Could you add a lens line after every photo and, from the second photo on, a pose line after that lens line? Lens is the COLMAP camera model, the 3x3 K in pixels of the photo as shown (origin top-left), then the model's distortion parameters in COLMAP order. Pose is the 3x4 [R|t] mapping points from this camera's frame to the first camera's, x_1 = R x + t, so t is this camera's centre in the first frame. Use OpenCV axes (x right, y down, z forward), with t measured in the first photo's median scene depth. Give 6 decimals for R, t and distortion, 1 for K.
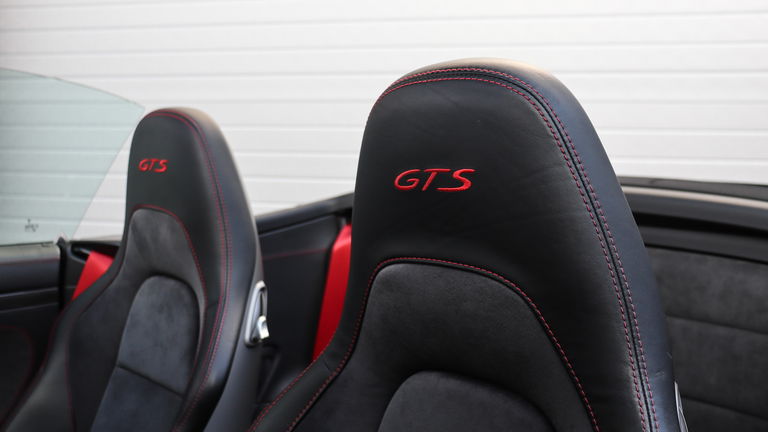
lens RADIAL K [[873.8, 0, 384.0], [0, 873.8, 216.0], [0, 0, 1]] dist [-0.000355, 0.005615]
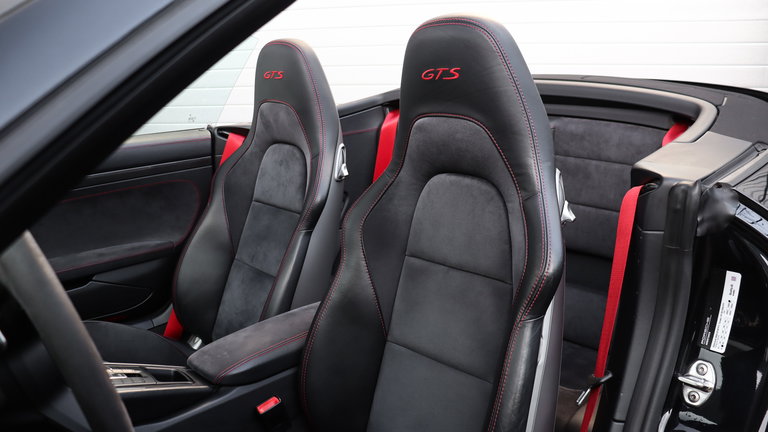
lens RADIAL K [[651.6, 0, 384.0], [0, 651.6, 216.0], [0, 0, 1]] dist [-0.147360, 0.000515]
pose [[0.998608, -0.020249, -0.048697, -0.004108], [0.027699, 0.987121, 0.157559, 0.019584], [0.044880, -0.158689, 0.986308, -0.240840]]
